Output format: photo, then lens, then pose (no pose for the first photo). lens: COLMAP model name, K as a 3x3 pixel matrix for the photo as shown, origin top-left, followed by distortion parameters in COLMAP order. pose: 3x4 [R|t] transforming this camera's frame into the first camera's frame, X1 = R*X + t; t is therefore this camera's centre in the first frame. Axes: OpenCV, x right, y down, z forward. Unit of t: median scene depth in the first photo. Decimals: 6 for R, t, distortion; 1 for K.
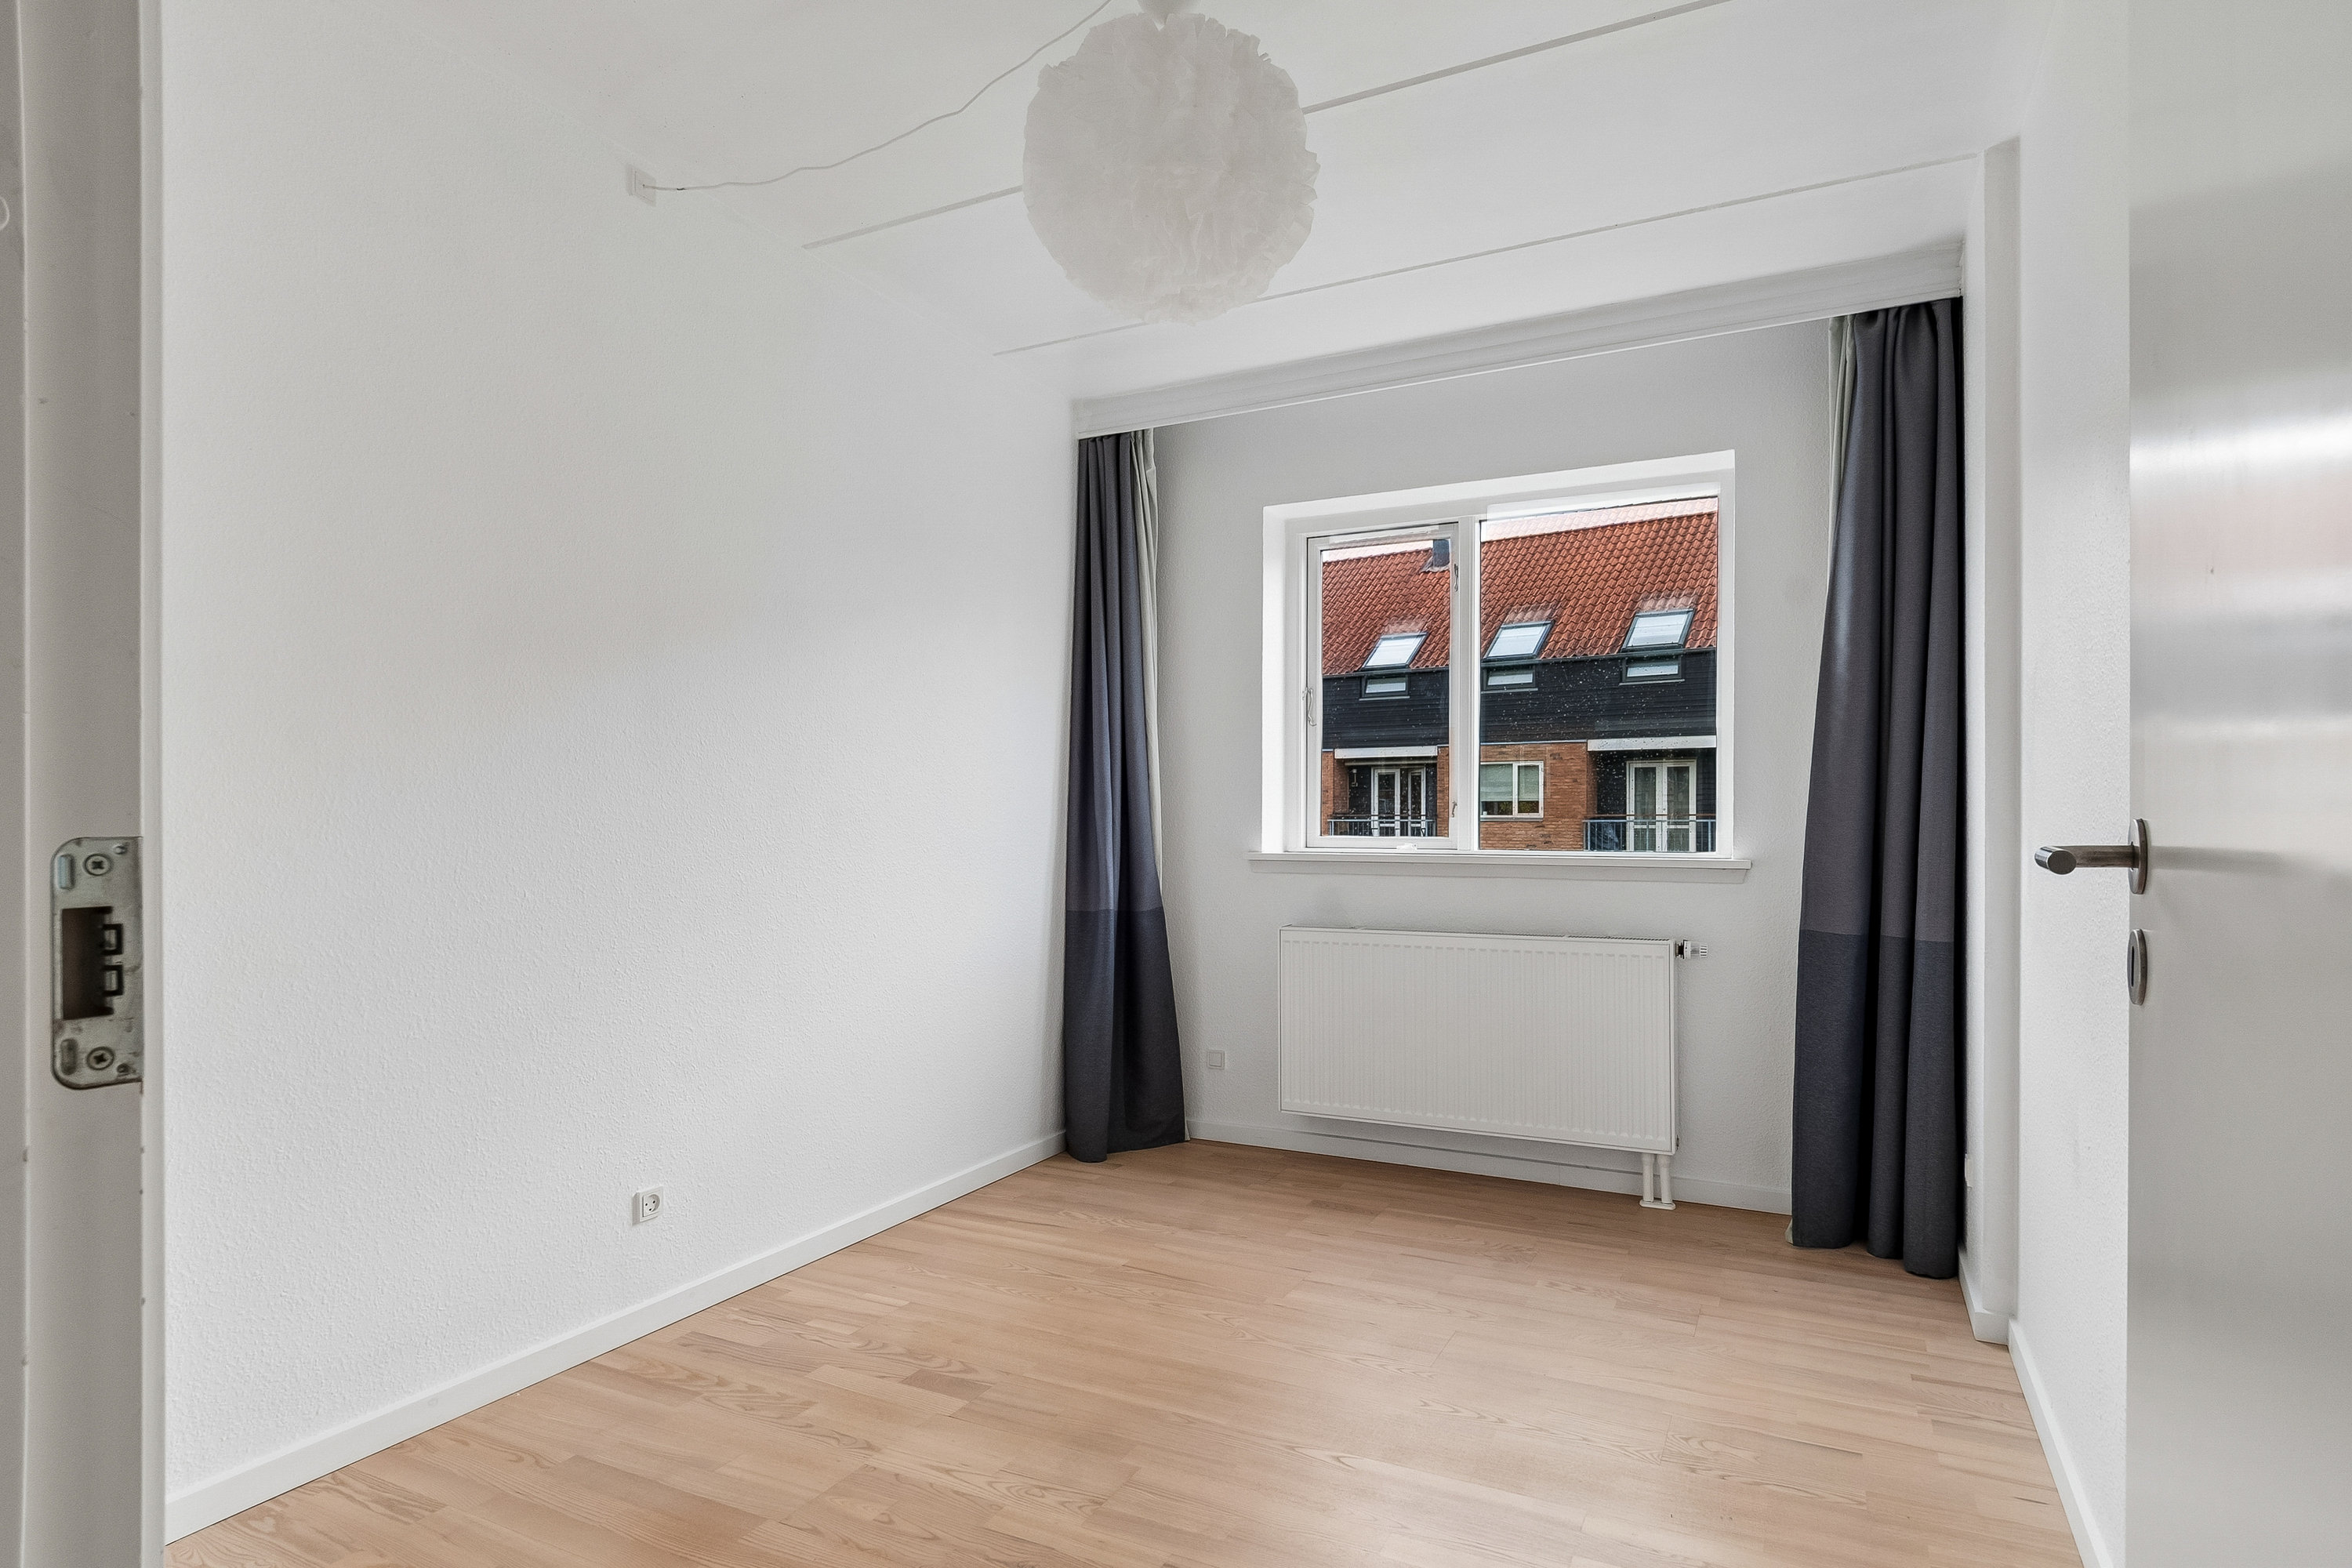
lens RADIAL K [[1245.8, 0, 1188.8], [0, 1245.8, 818.6], [0, 0, 1]] dist [0.005972, -0.012332]
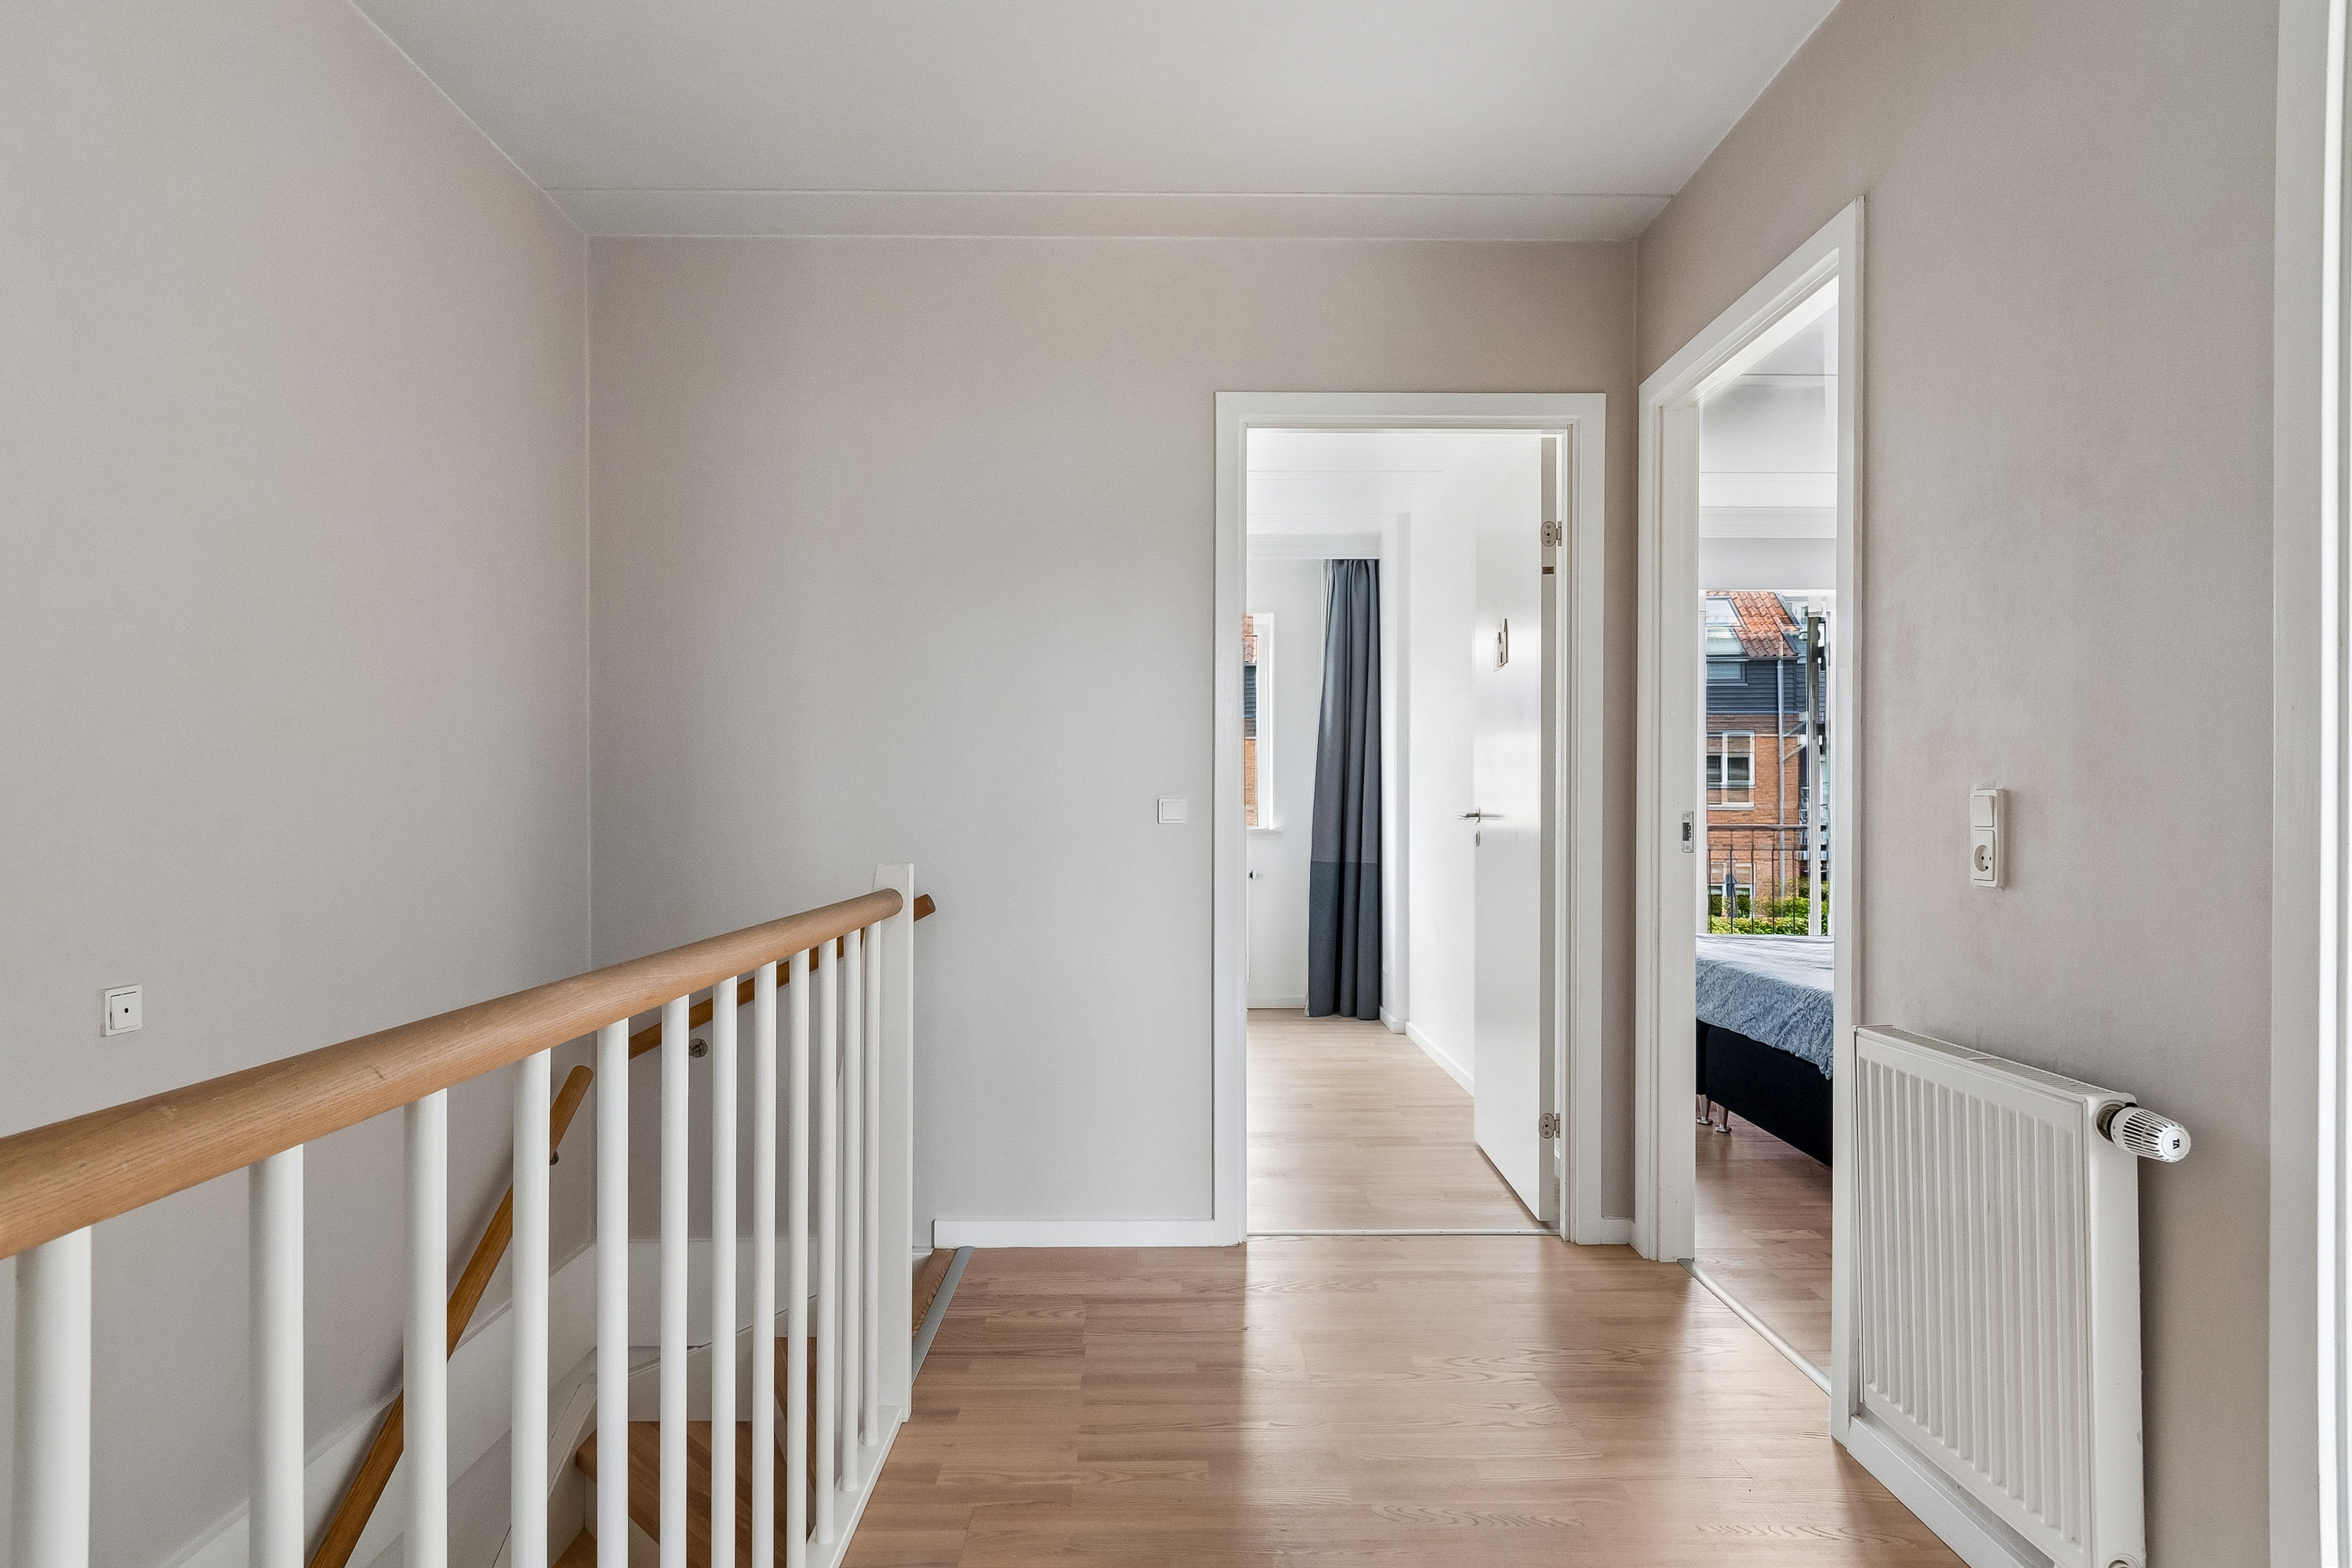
lens RADIAL K [[1182.7, 0, 1181.7], [0, 1182.7, 834.6], [0, 0, 1]] dist [0.003089, -0.017462]
pose [[0.896564, -0.014290, 0.442685, -0.549882], [0.006143, 0.999784, 0.019831, 0.007110], [-0.442873, -0.015060, 0.896458, -0.630116]]
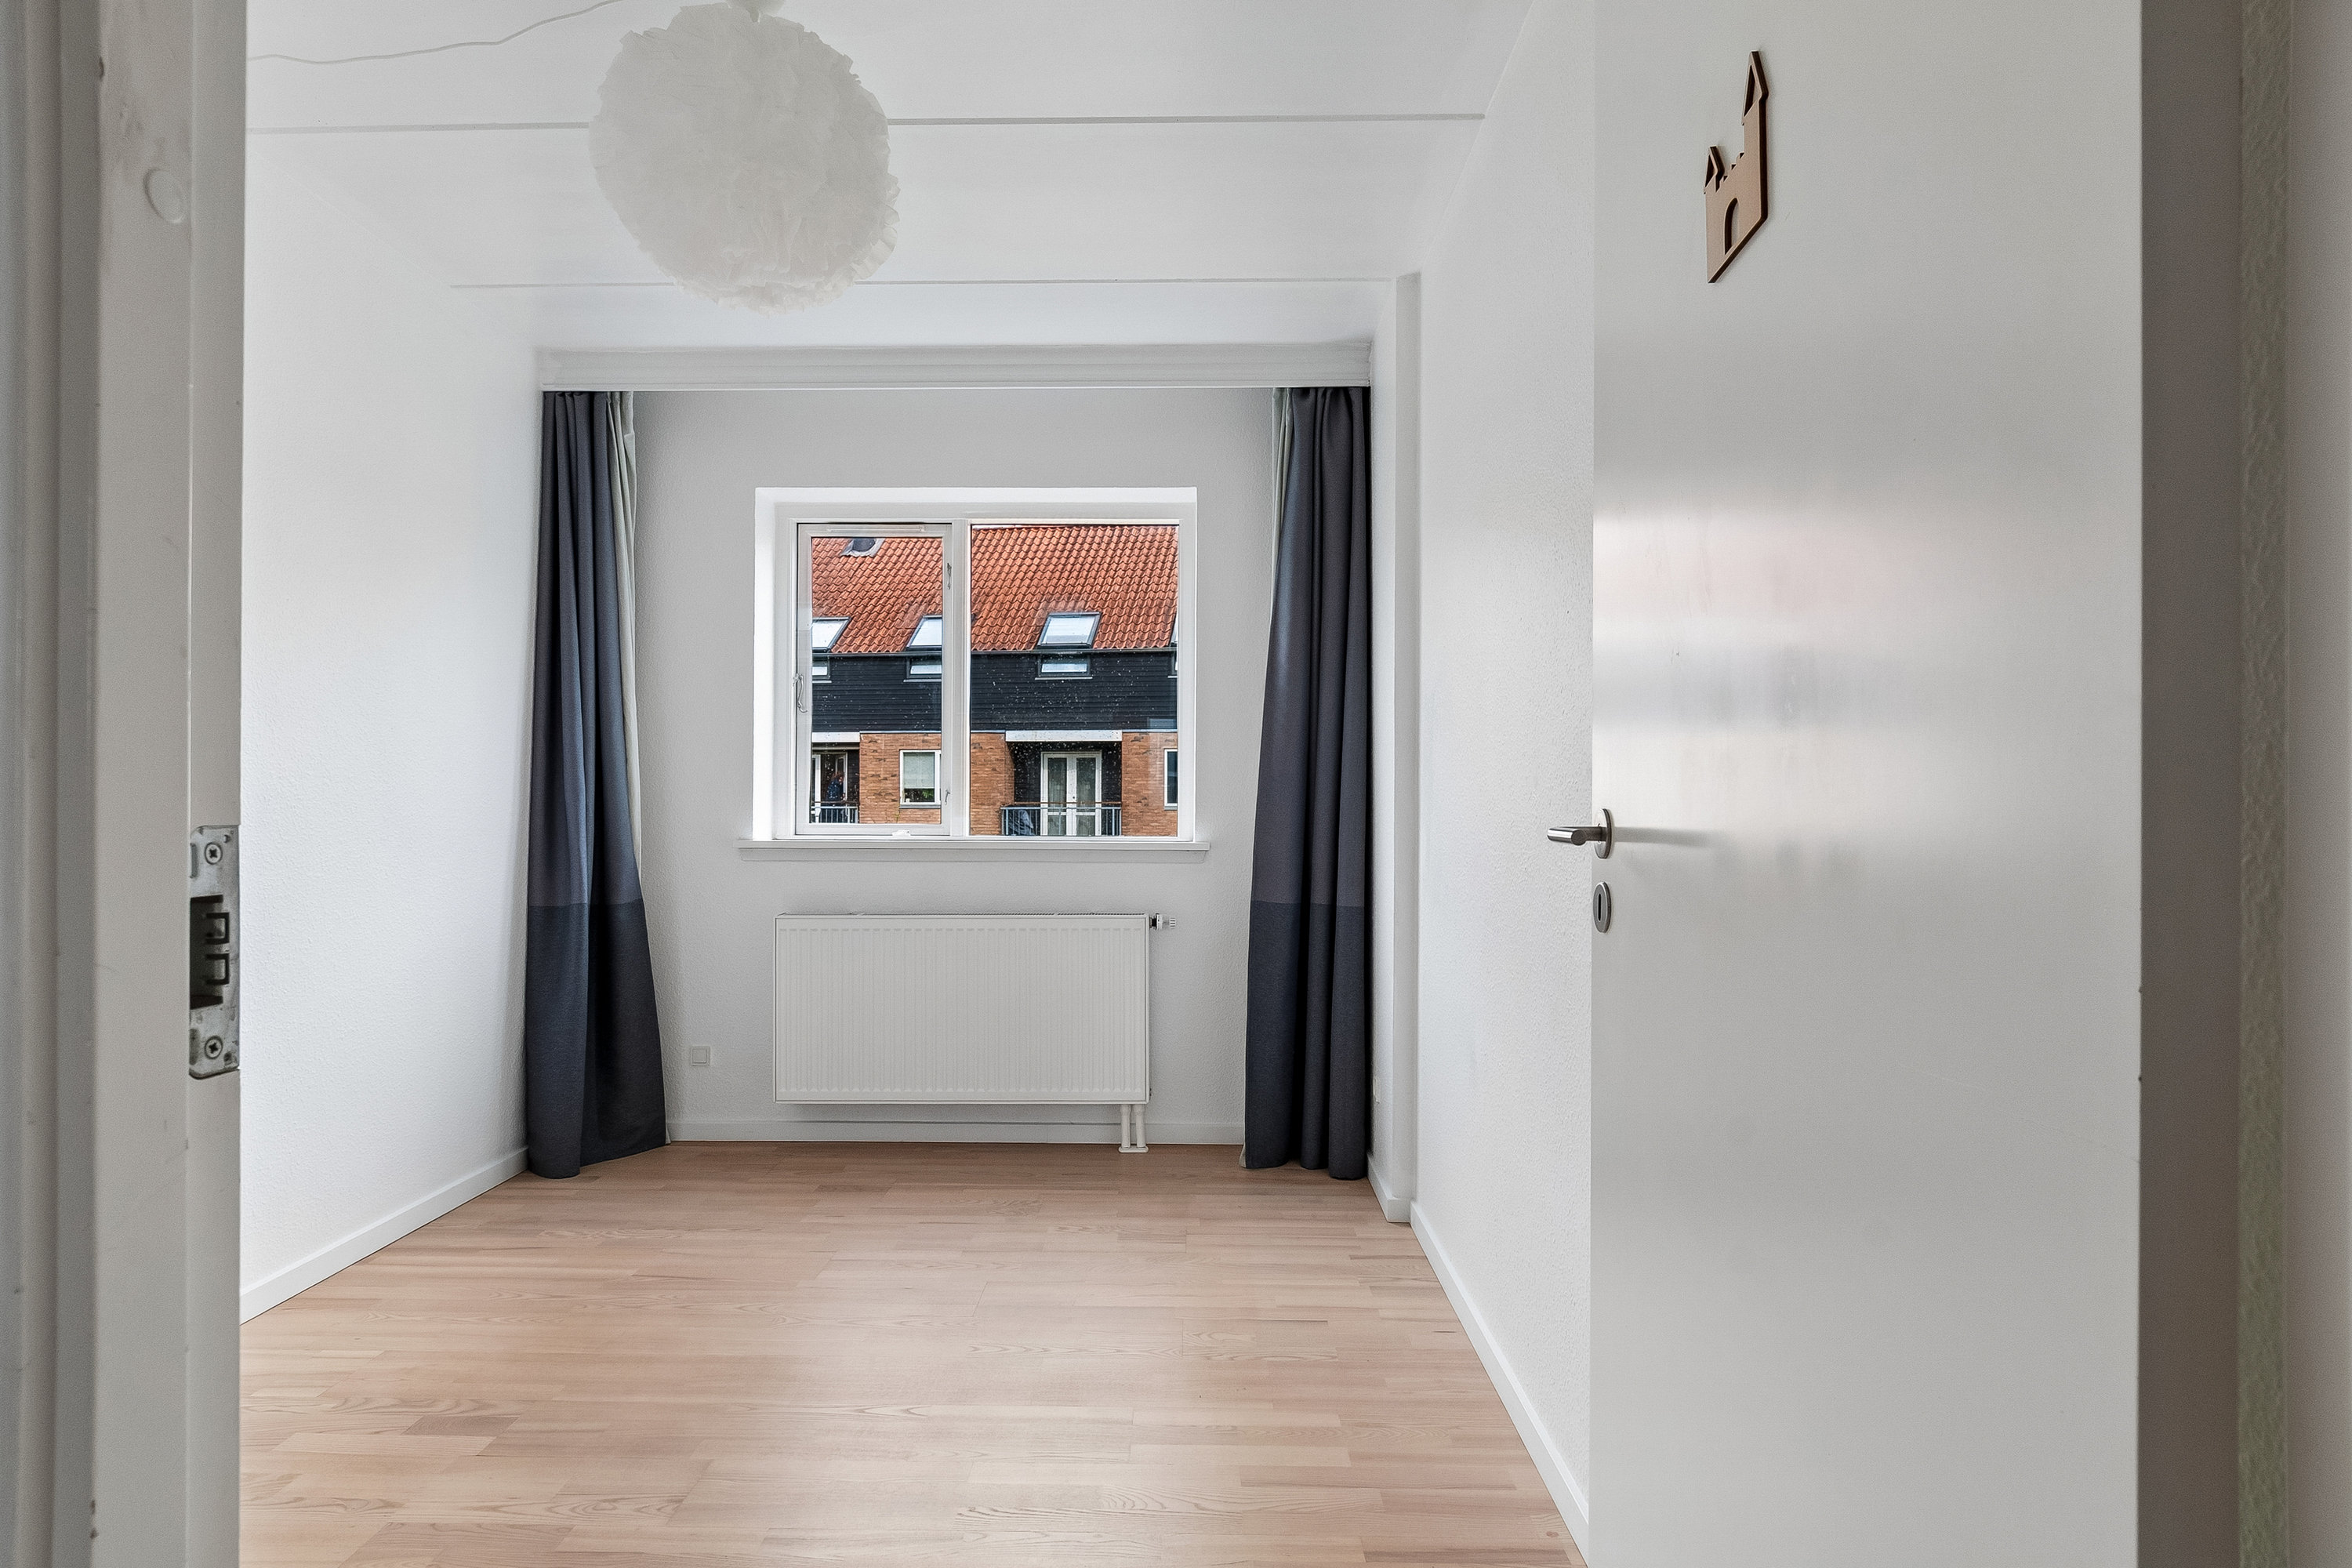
lens RADIAL K [[1248.7, 0, 1168.5], [0, 1248.7, 803.8], [0, 0, 1]] dist [0.004320, -0.014449]
pose [[0.901759, 0.003351, 0.432226, -0.093194], [-0.002680, 0.999994, -0.002161, -0.000336], [-0.432231, 0.000790, 0.901763, -0.034664]]
